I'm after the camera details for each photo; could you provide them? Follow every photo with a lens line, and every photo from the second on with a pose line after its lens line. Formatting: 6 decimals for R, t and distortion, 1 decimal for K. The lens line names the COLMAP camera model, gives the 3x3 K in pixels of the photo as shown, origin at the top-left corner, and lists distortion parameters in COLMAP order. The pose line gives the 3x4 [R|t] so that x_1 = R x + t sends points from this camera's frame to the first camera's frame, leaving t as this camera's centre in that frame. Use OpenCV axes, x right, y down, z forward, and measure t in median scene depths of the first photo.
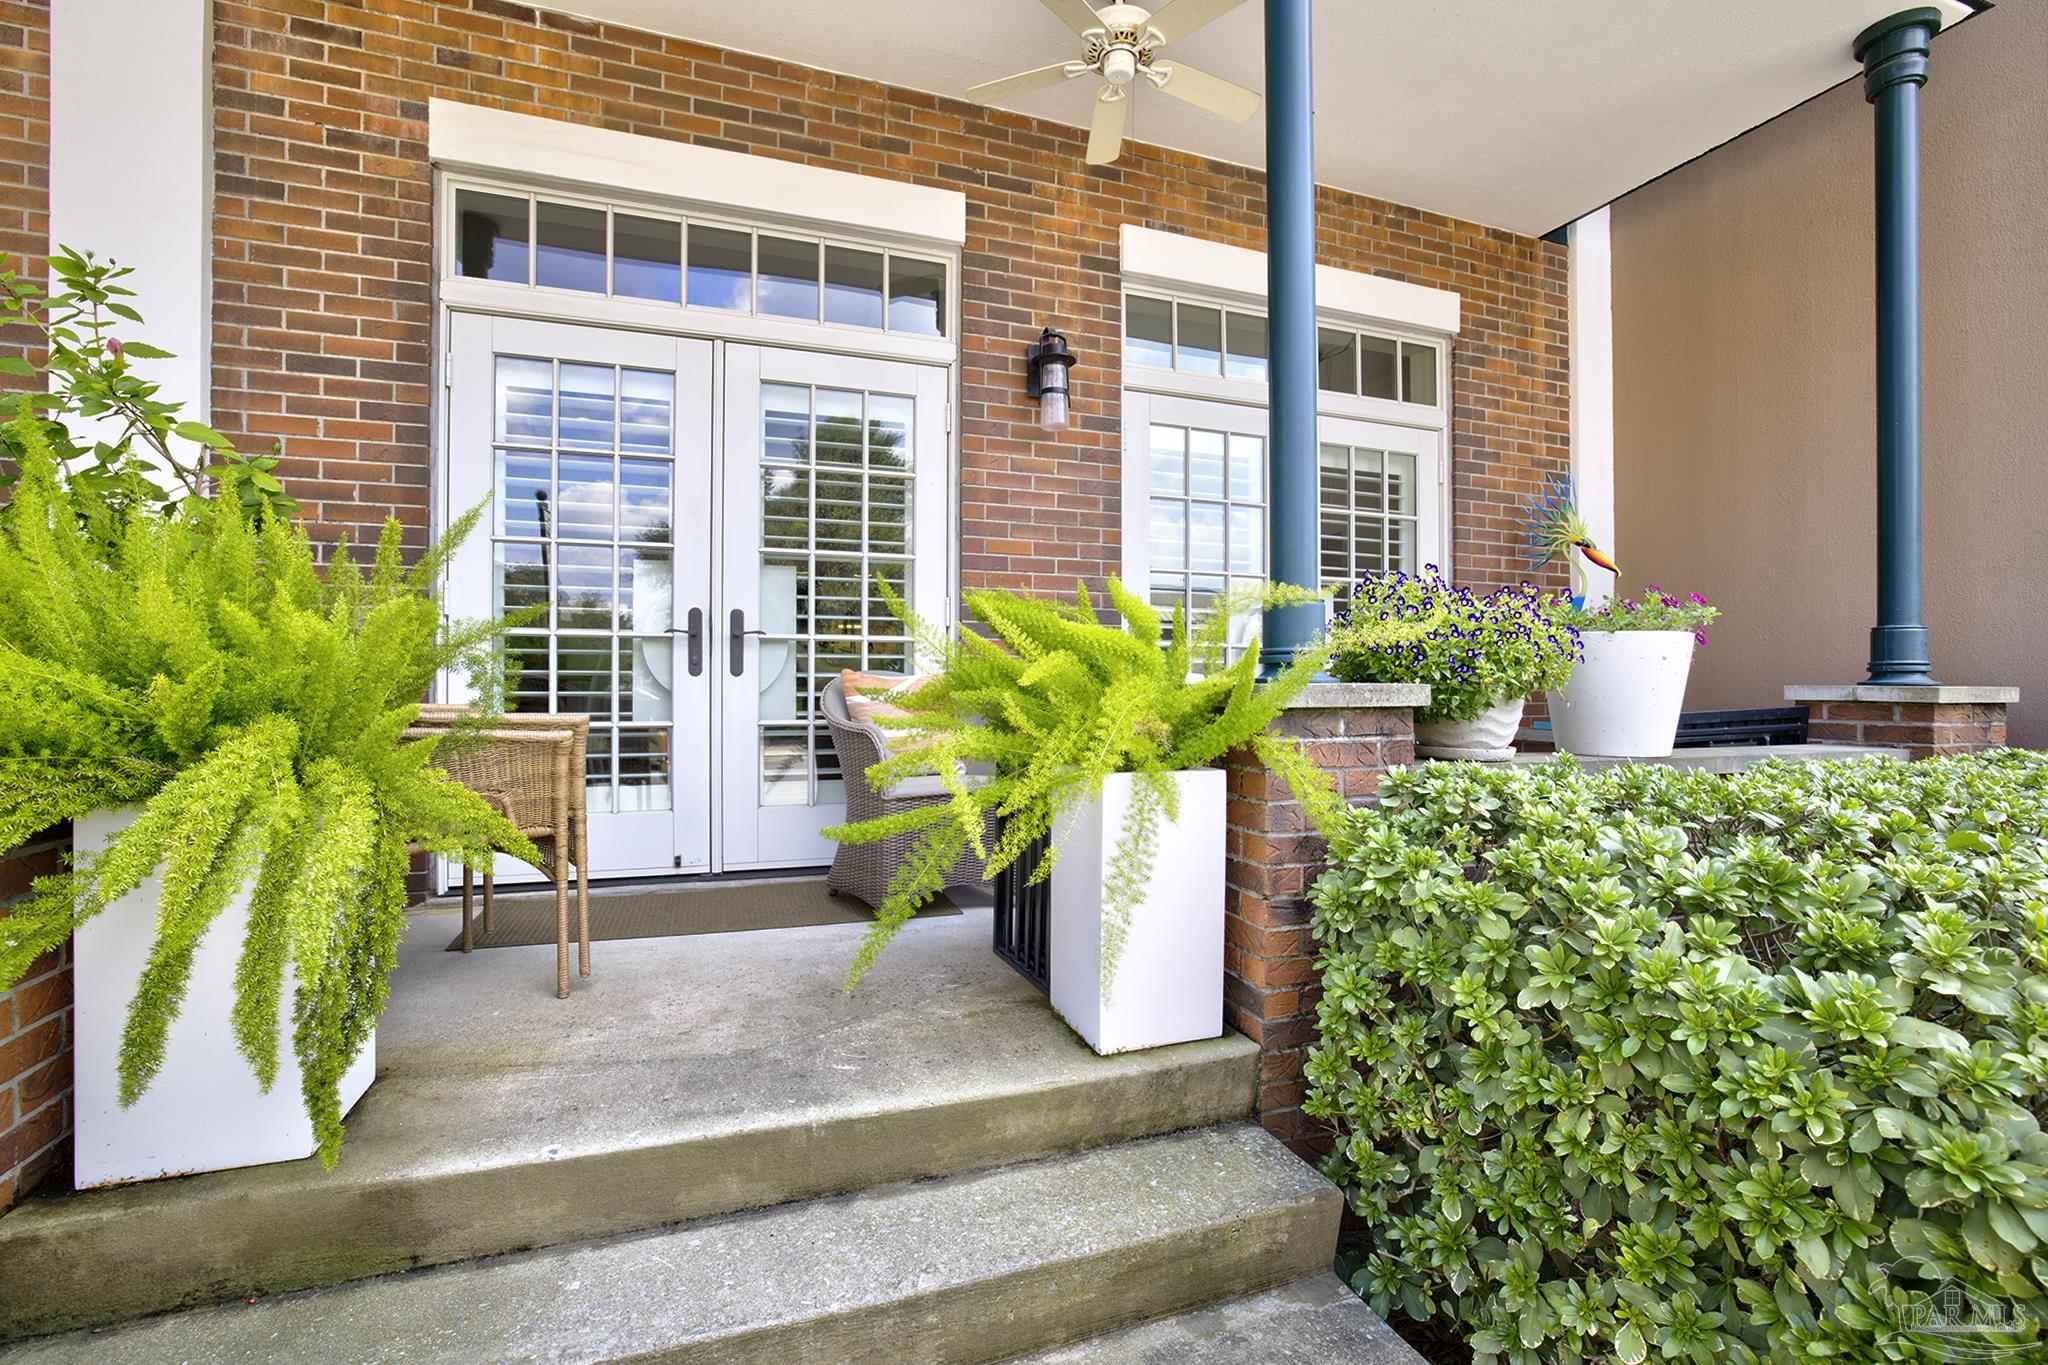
lens RADIAL K [[926.6, 0, 1011.2], [0, 926.6, 681.6], [0, 0, 1]] dist [-0.009642, 0.001586]
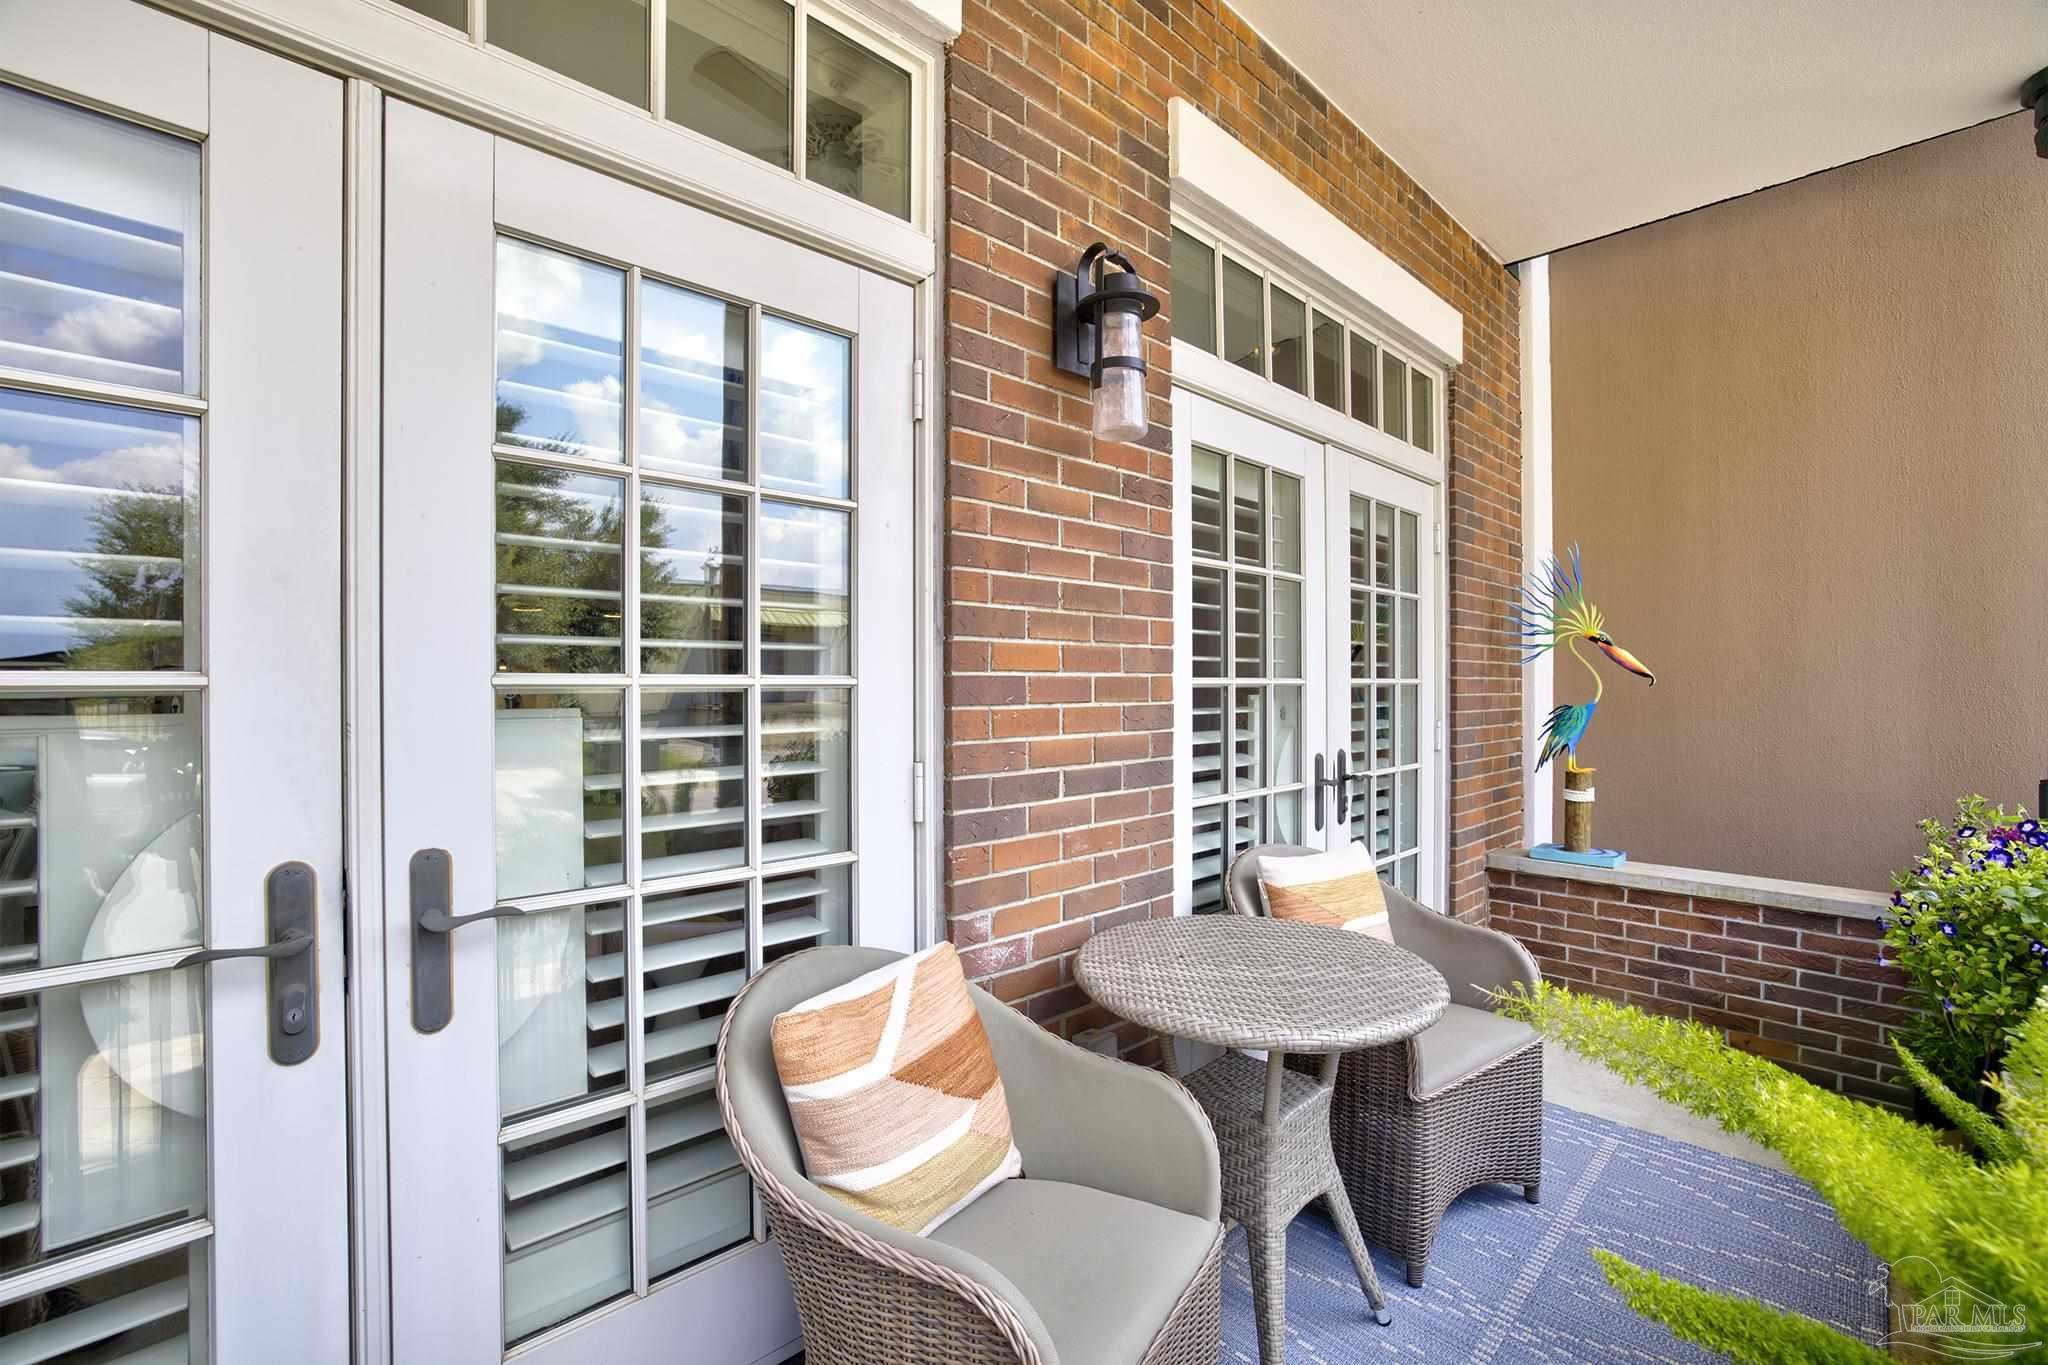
lens RADIAL K [[926.6, 0, 1040.3], [0, 926.6, 683.5], [0, 0, 1]] dist [-0.009642, 0.001586]
pose [[0.903730, -0.004895, 0.428075, -0.217490], [0.002575, 0.999979, 0.005998, -0.134047], [-0.428095, -0.004318, 0.903723, 0.533236]]
